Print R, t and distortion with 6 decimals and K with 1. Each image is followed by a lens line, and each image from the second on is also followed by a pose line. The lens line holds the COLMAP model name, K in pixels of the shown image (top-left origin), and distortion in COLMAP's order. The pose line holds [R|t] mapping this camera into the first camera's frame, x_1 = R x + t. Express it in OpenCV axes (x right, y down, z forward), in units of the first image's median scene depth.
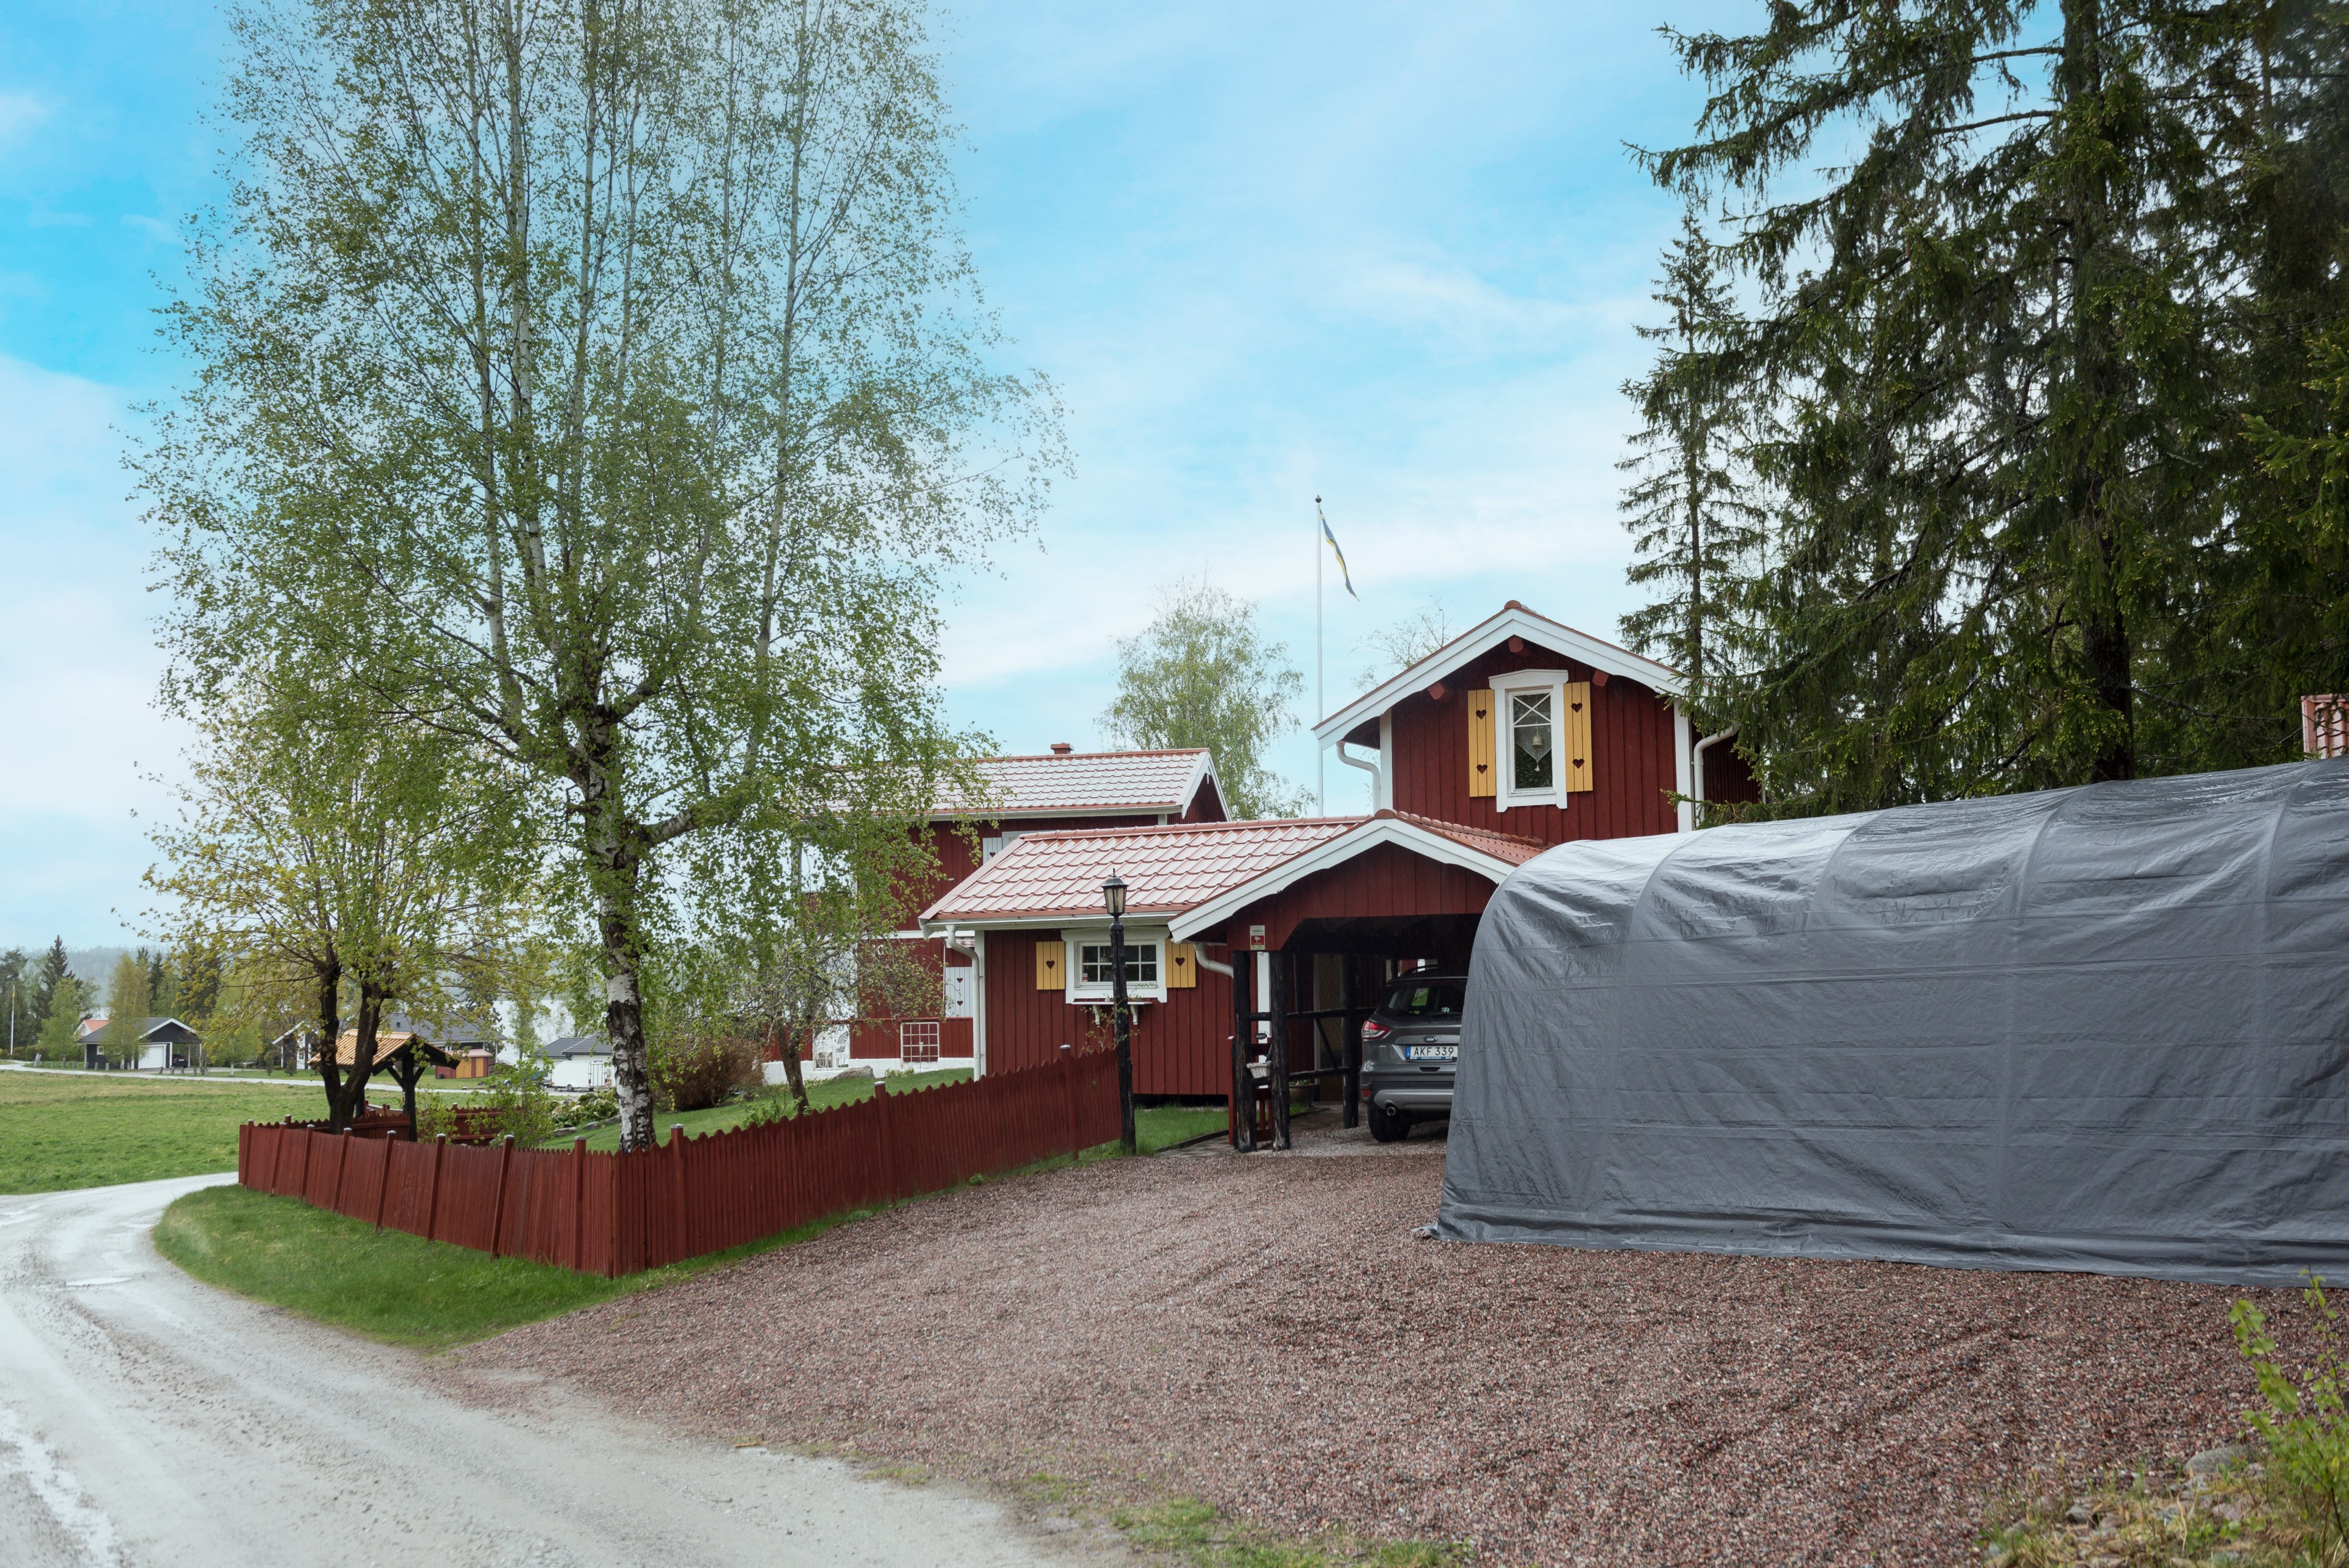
lens RADIAL K [[2039.0, 0, 1175.7], [0, 2039.0, 780.9], [0, 0, 1]] dist [0.005894, 0.001570]
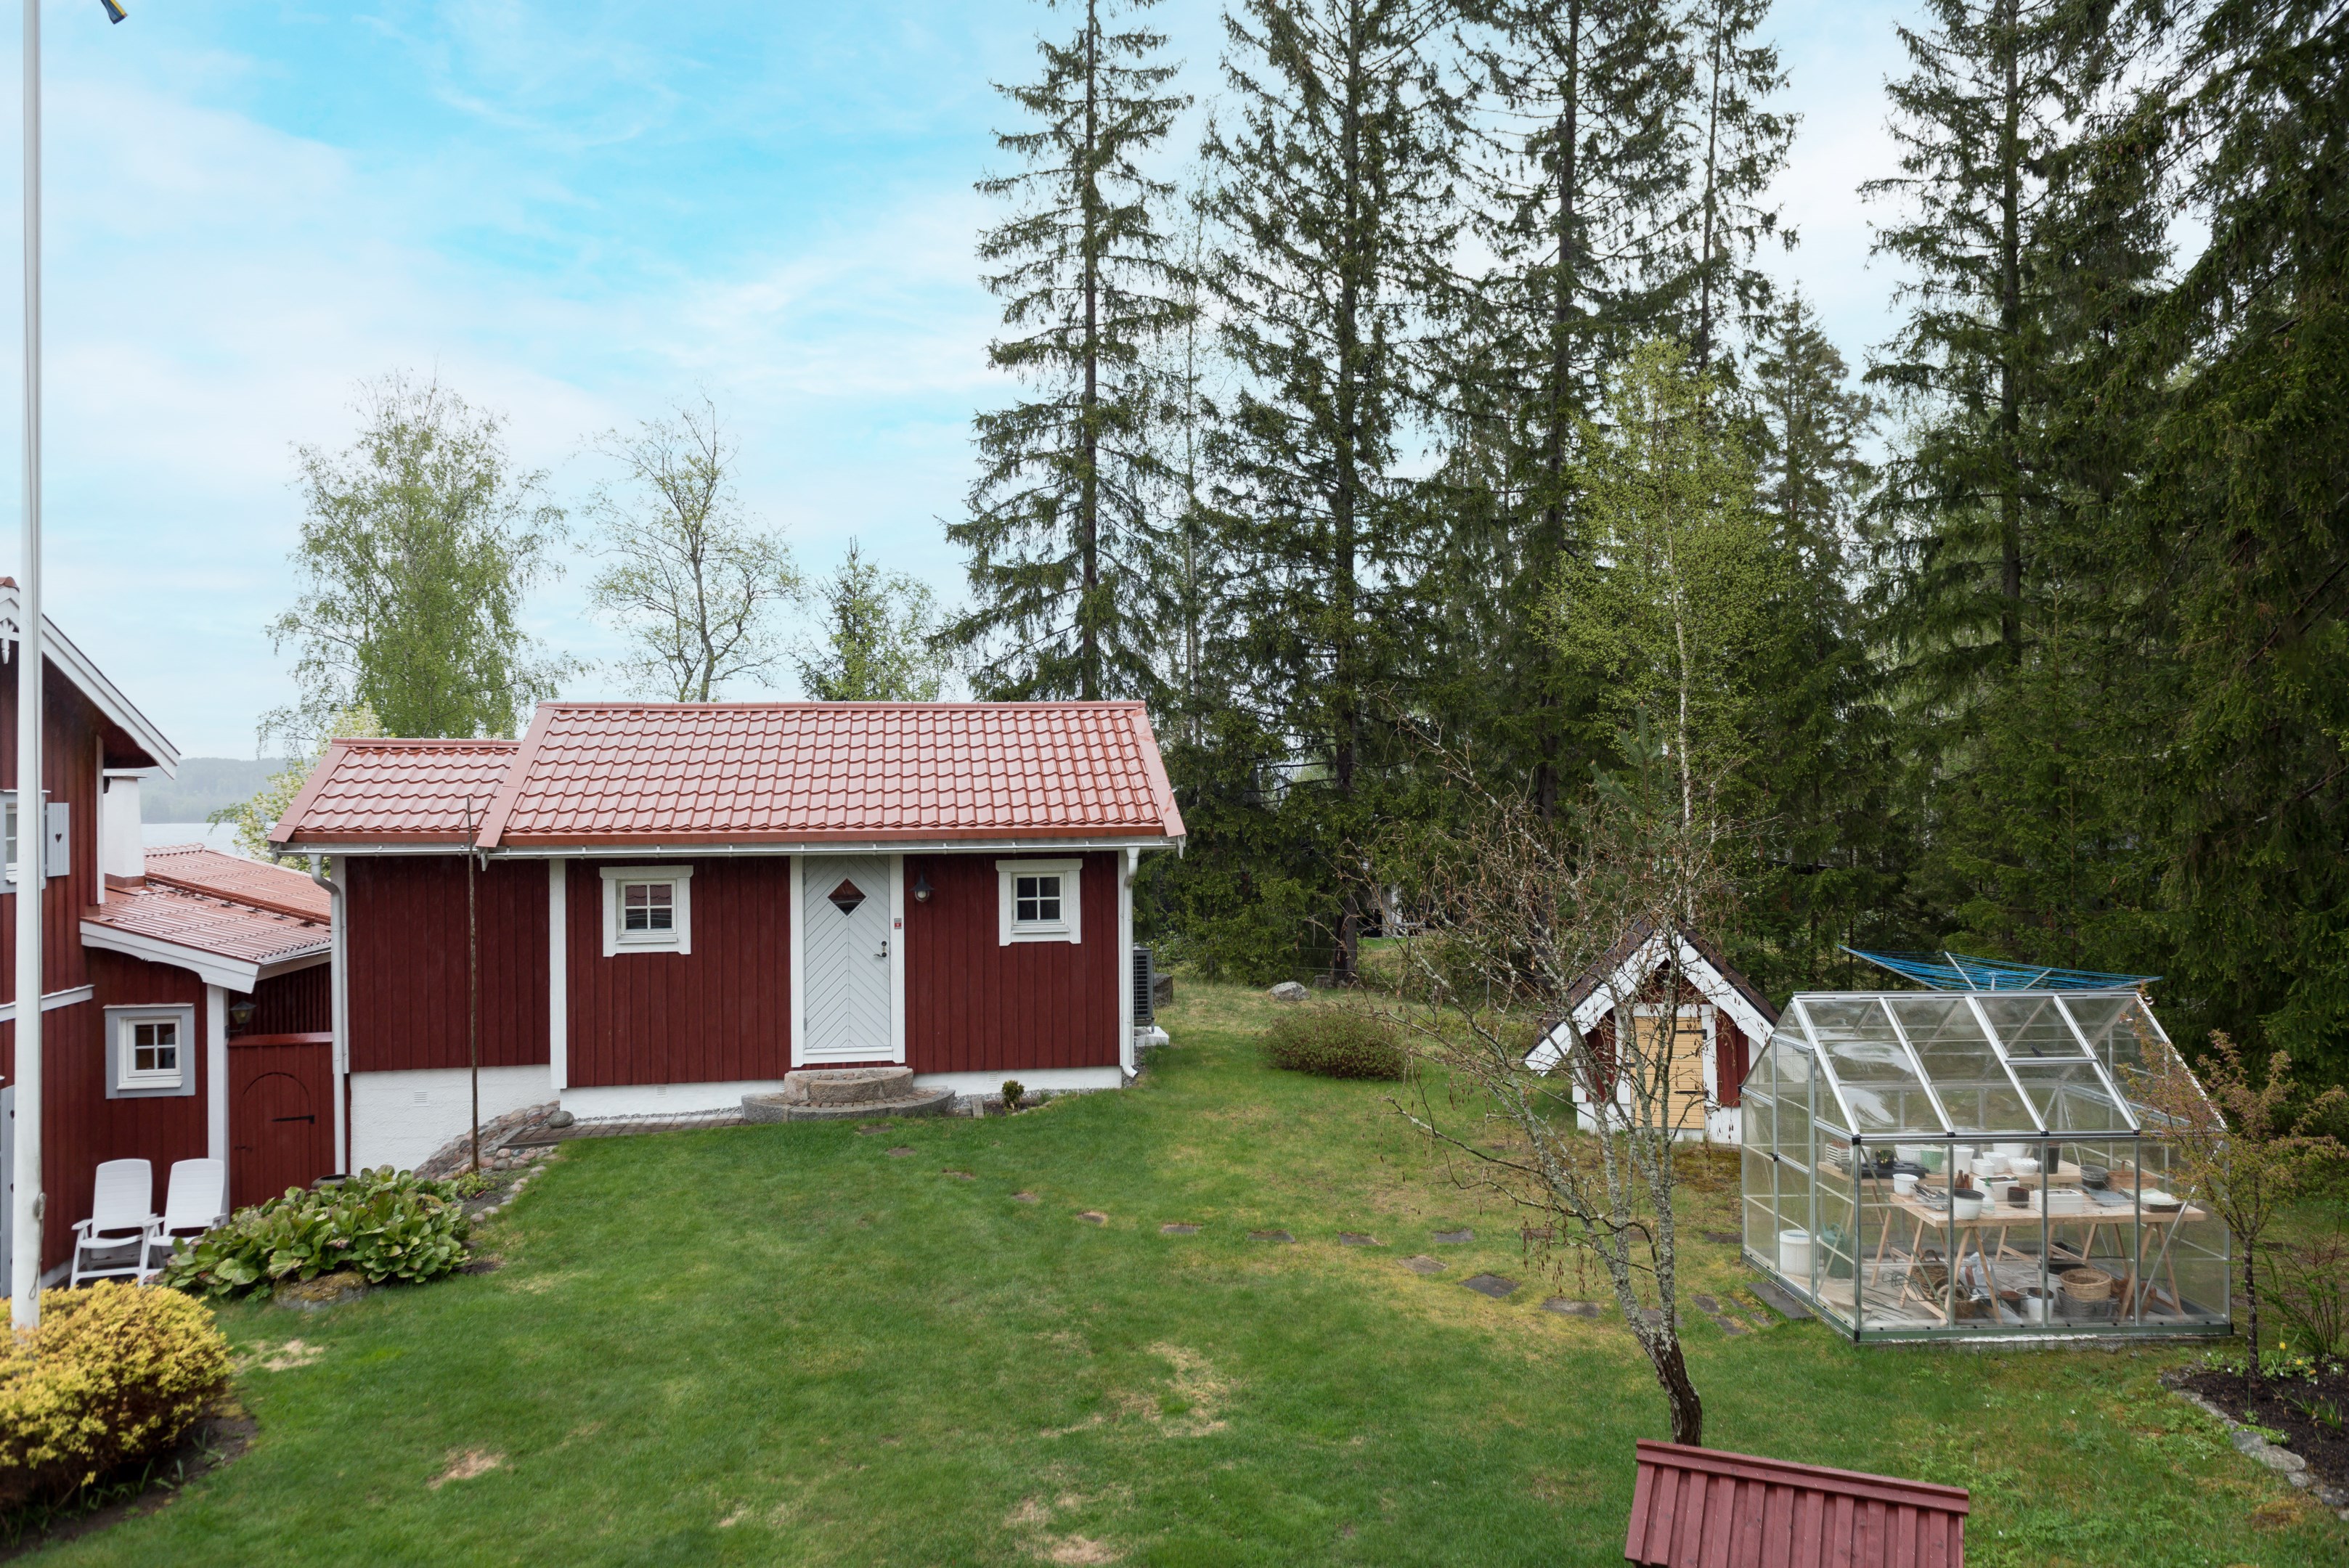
lens RADIAL K [[1615.4, 0, 1173.8], [0, 1615.4, 784.1], [0, 0, 1]] dist [0.006373, 0.000295]
pose [[0.941215, 0.003913, 0.337787, 0.101770], [-0.032514, 0.996340, 0.079058, -0.006868], [-0.336241, -0.085393, 0.937897, 0.480635]]
